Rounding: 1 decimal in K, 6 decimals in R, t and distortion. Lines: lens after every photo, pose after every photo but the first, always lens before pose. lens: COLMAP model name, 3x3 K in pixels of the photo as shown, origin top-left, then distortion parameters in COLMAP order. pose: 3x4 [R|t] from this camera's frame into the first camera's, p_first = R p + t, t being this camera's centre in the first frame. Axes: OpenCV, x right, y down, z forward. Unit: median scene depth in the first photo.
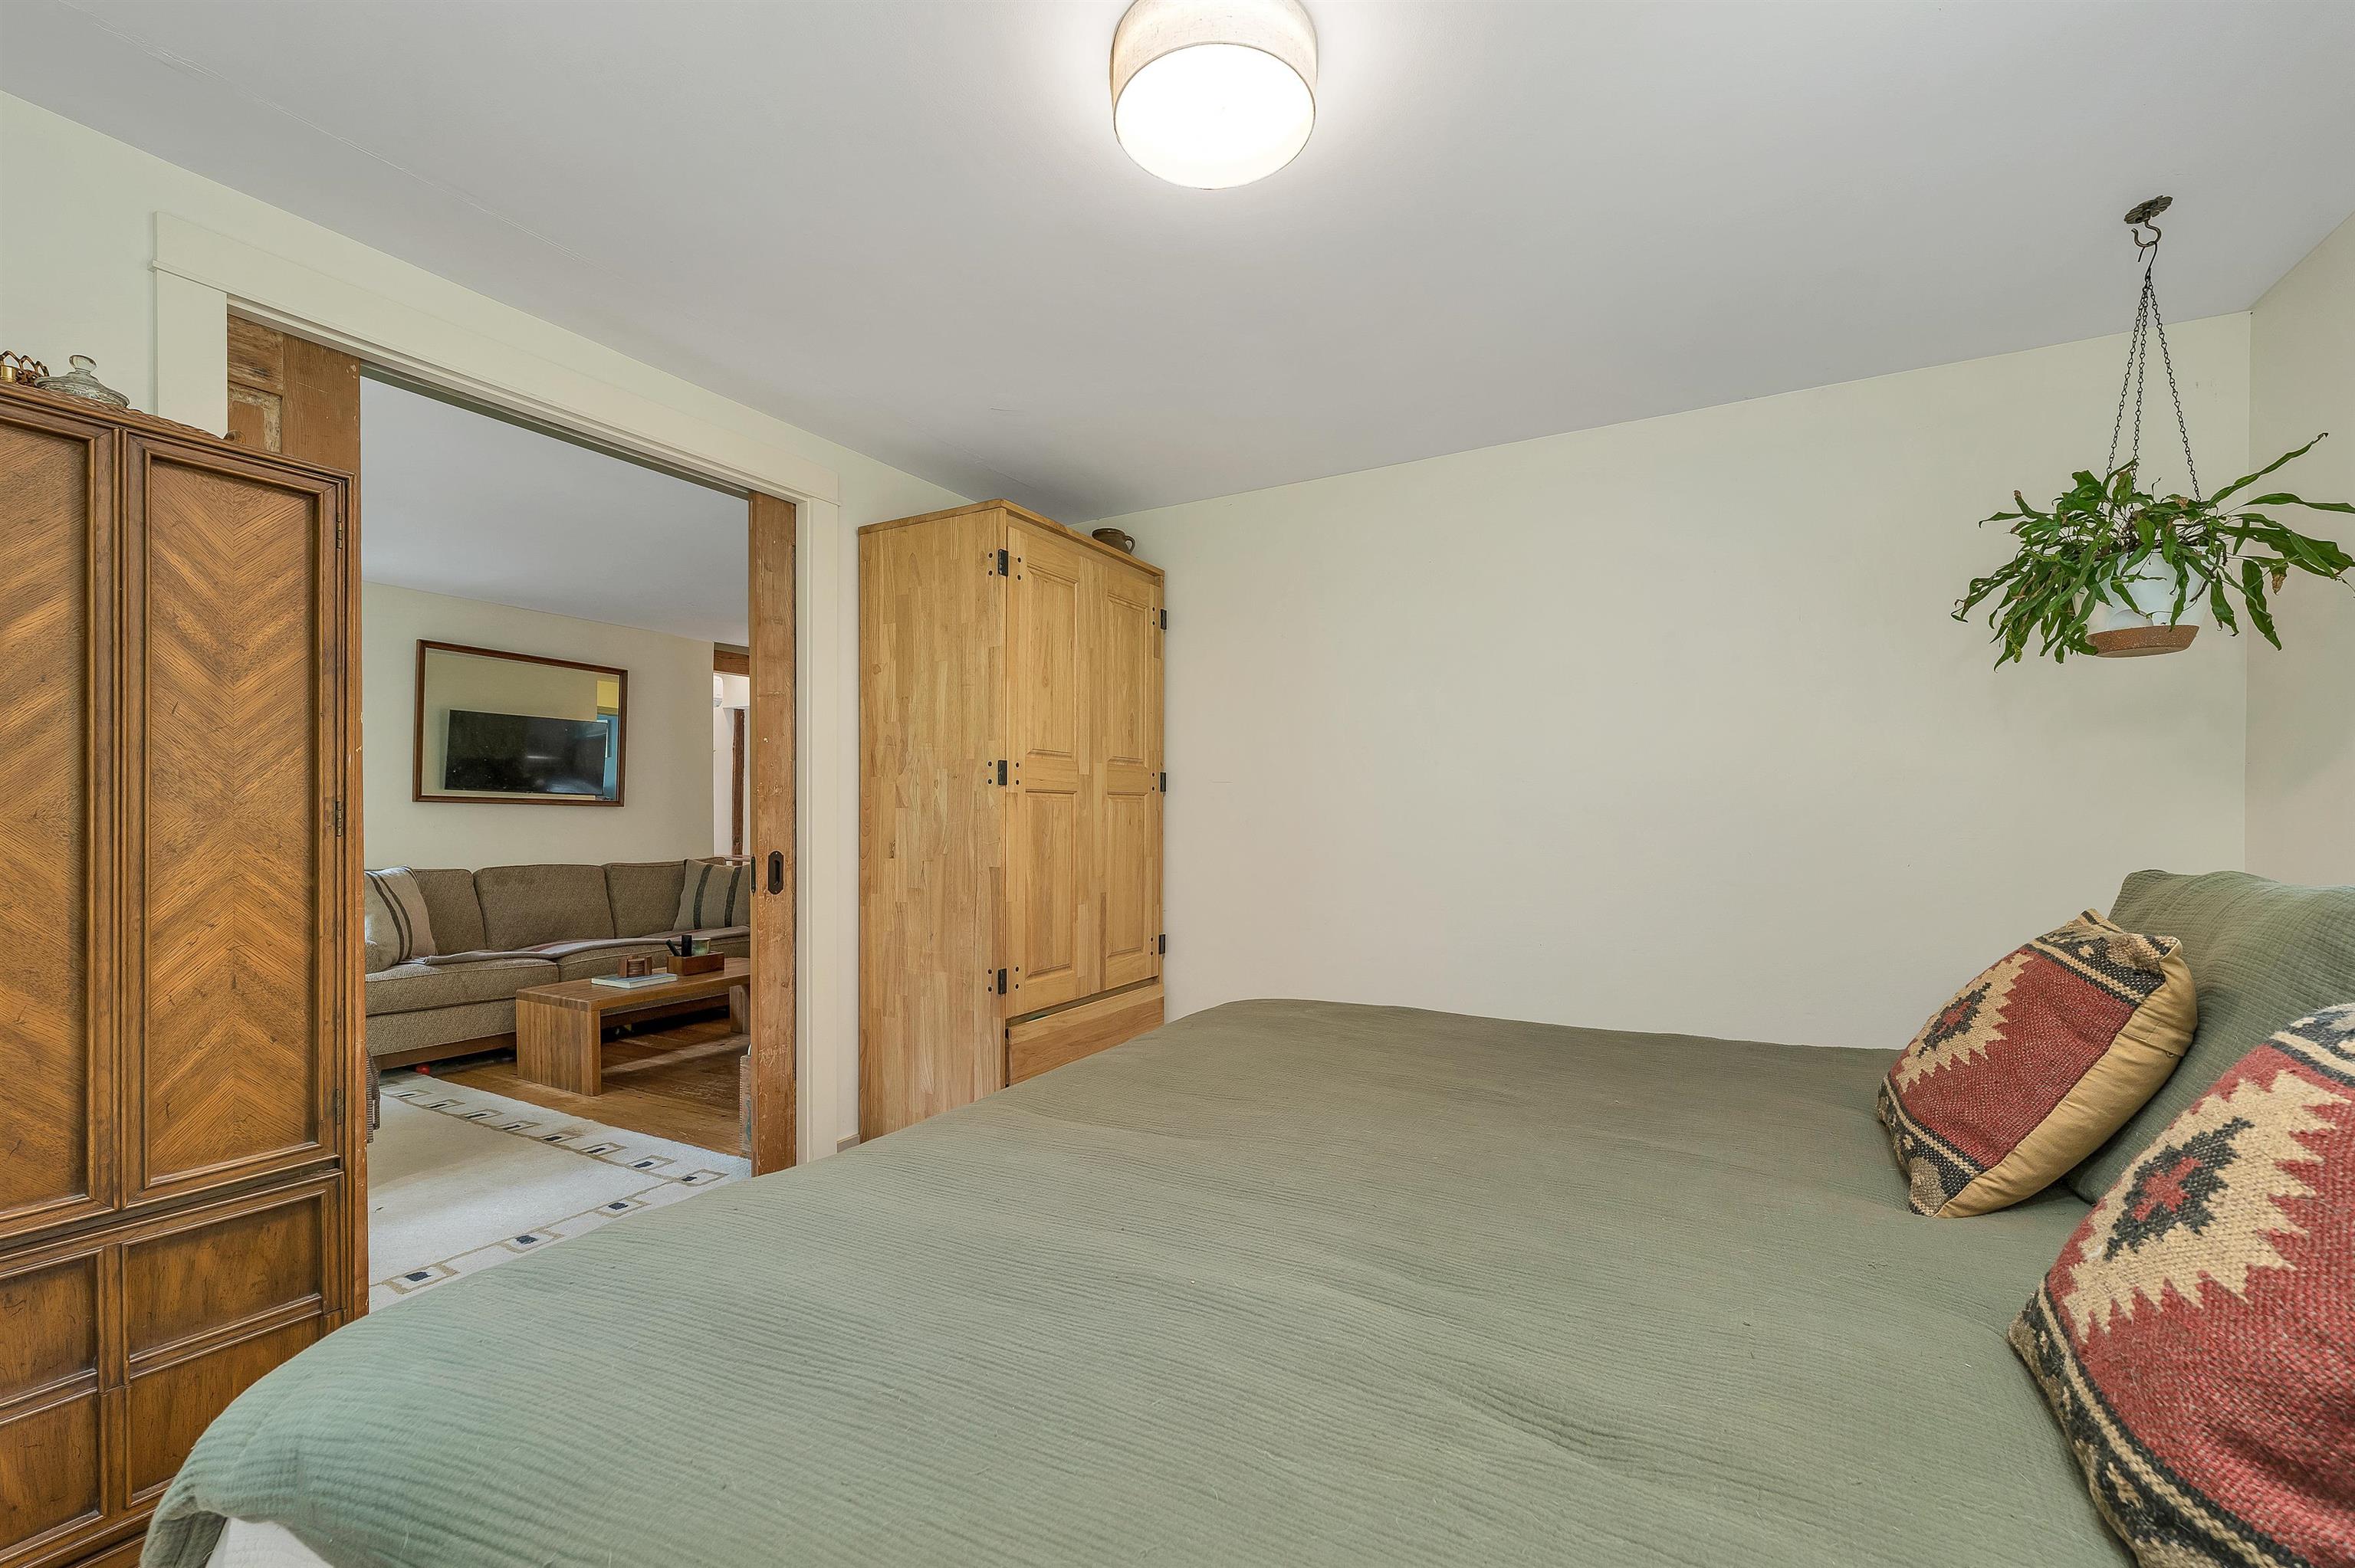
lens RADIAL K [[995.3, 0, 1175.0], [0, 995.3, 820.2], [0, 0, 1]] dist [-0.001709, -0.000328]
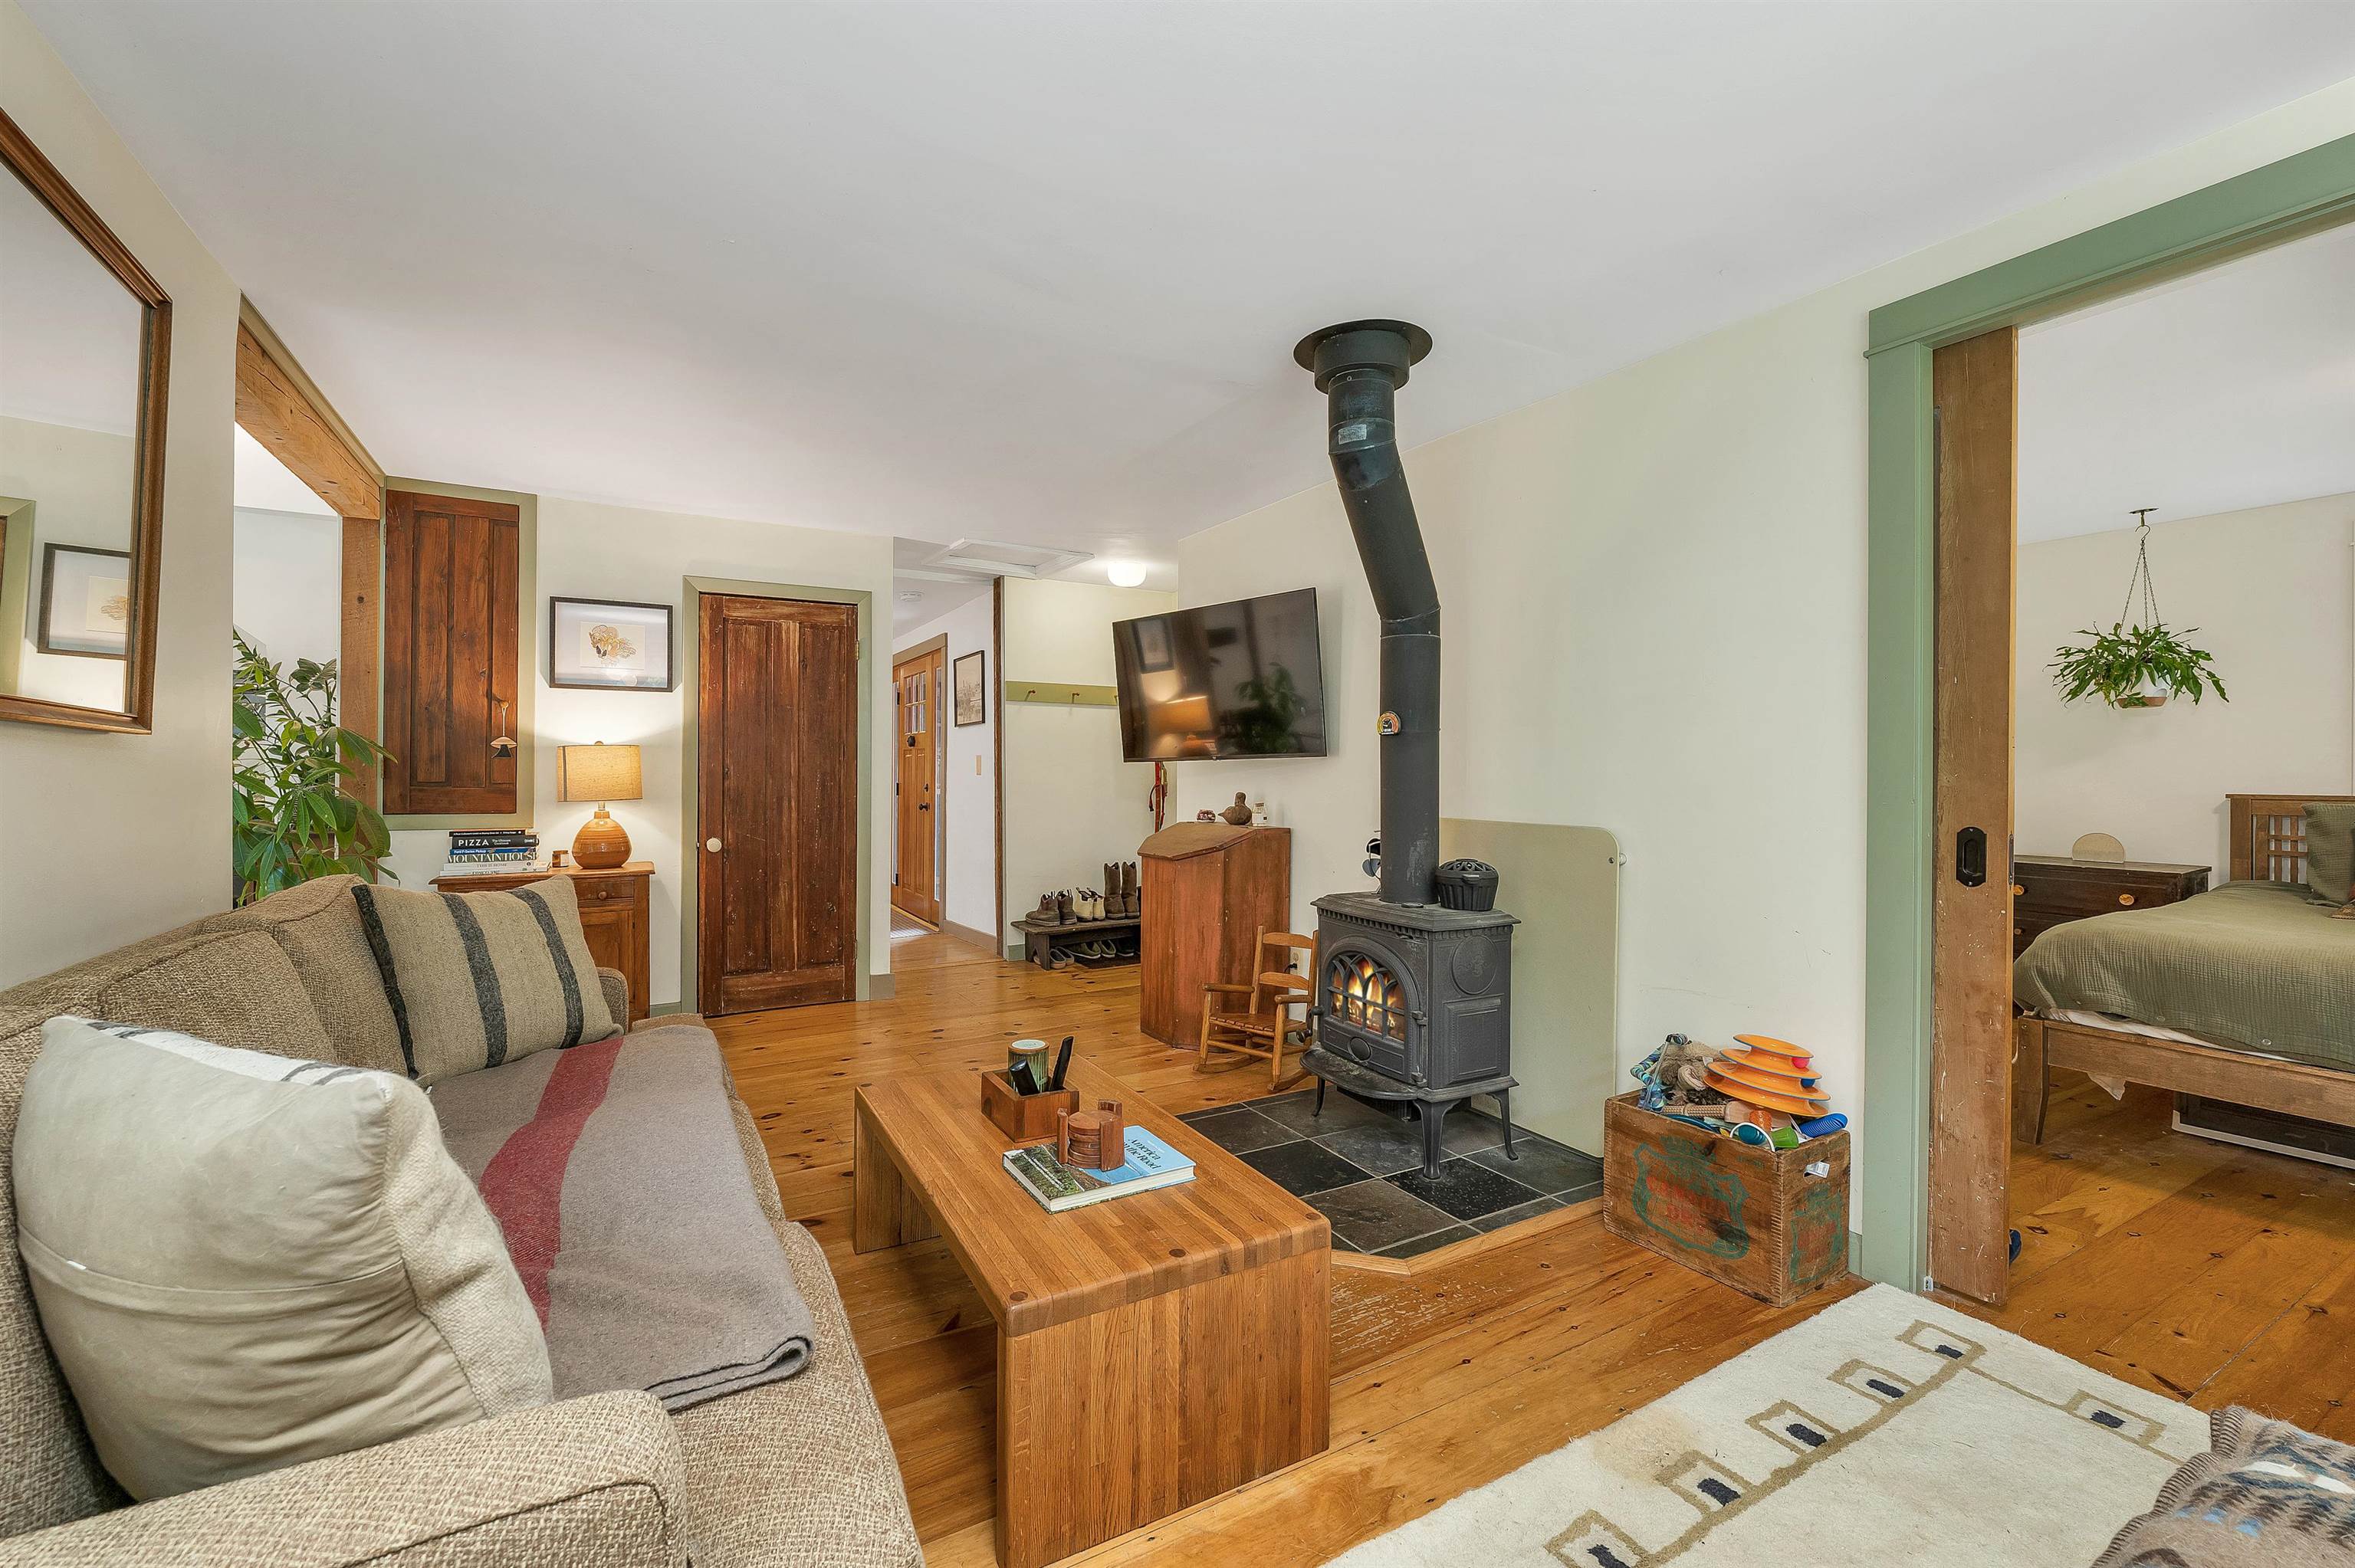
lens RADIAL K [[978.9, 0, 1171.4], [0, 978.9, 774.0], [0, 0, 1]] dist [-0.002588, -0.000558]
pose [[0.507635, 0.004511, 0.861560, -0.898625], [-0.004643, 0.999986, -0.002500, -0.002036], [-0.861559, -0.002731, 0.507649, 0.784505]]
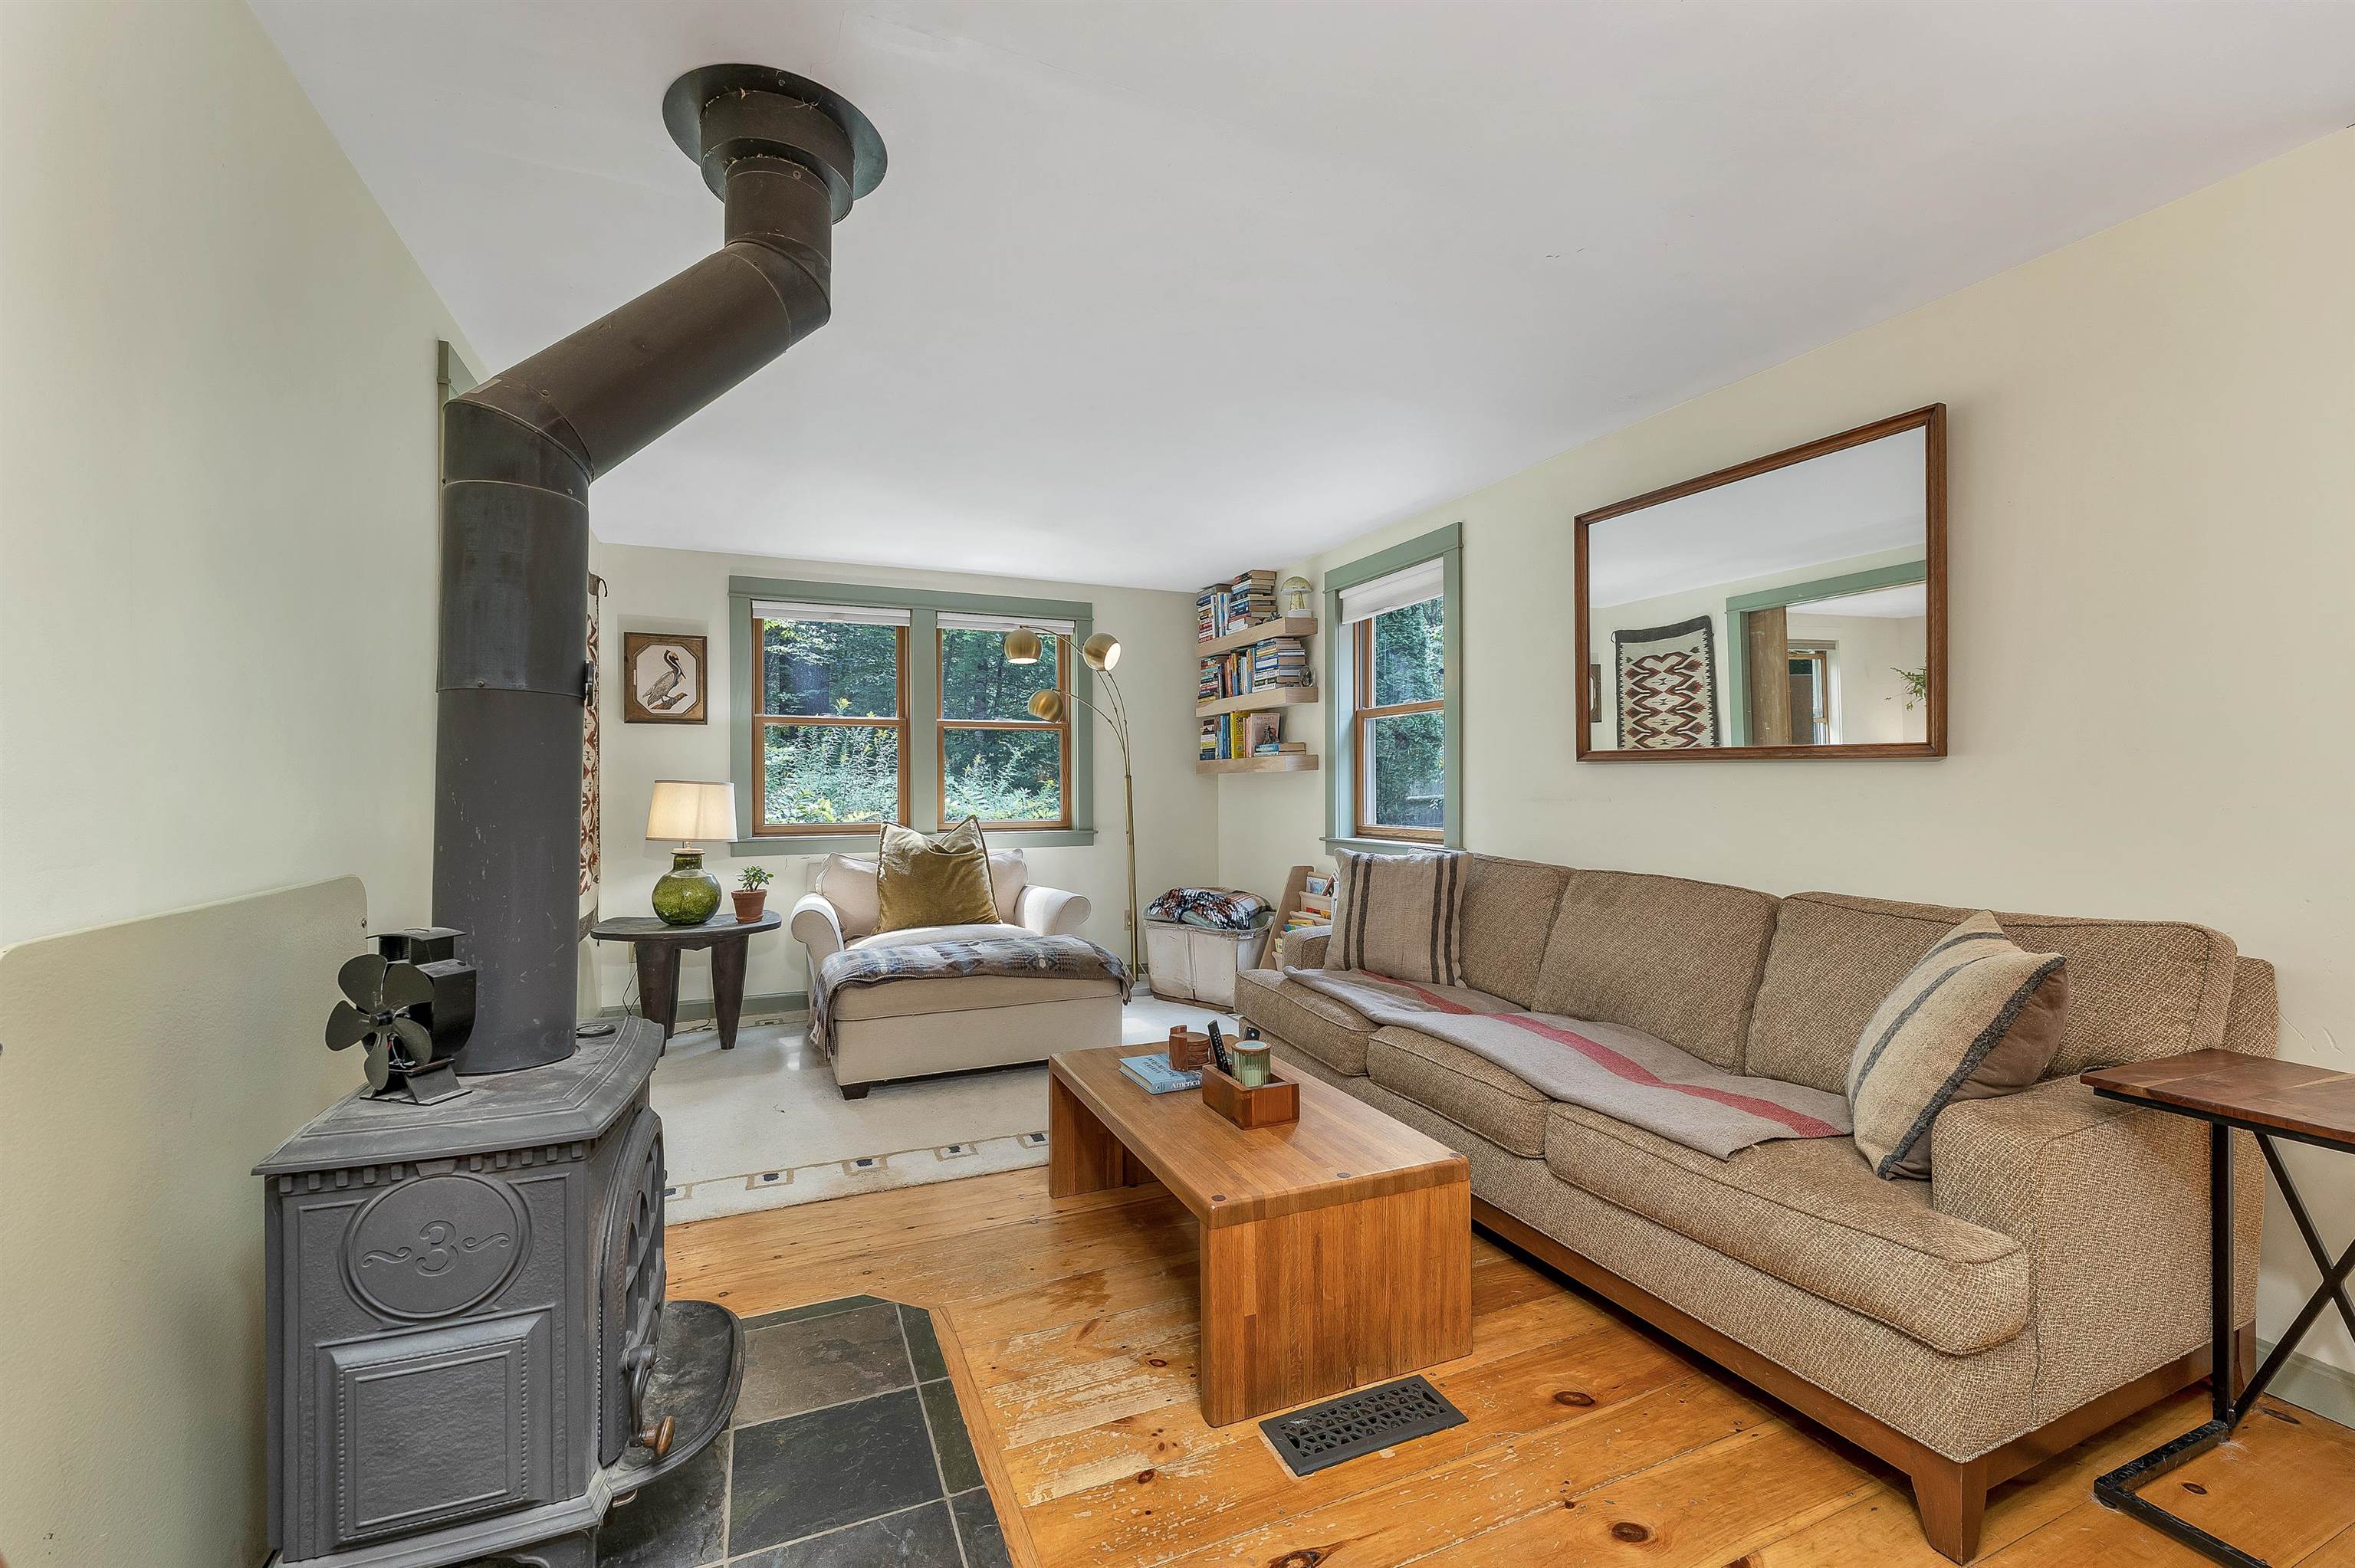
lens RADIAL K [[957.4, 0, 1171.0], [0, 957.4, 785.2], [0, 0, 1]] dist [-0.003270, 0.000034]
pose [[-0.599801, 0.002949, -0.800144, -0.099286], [0.003324, 0.999994, 0.001194, -0.005036], [0.800143, -0.001944, -0.599807, 1.353064]]
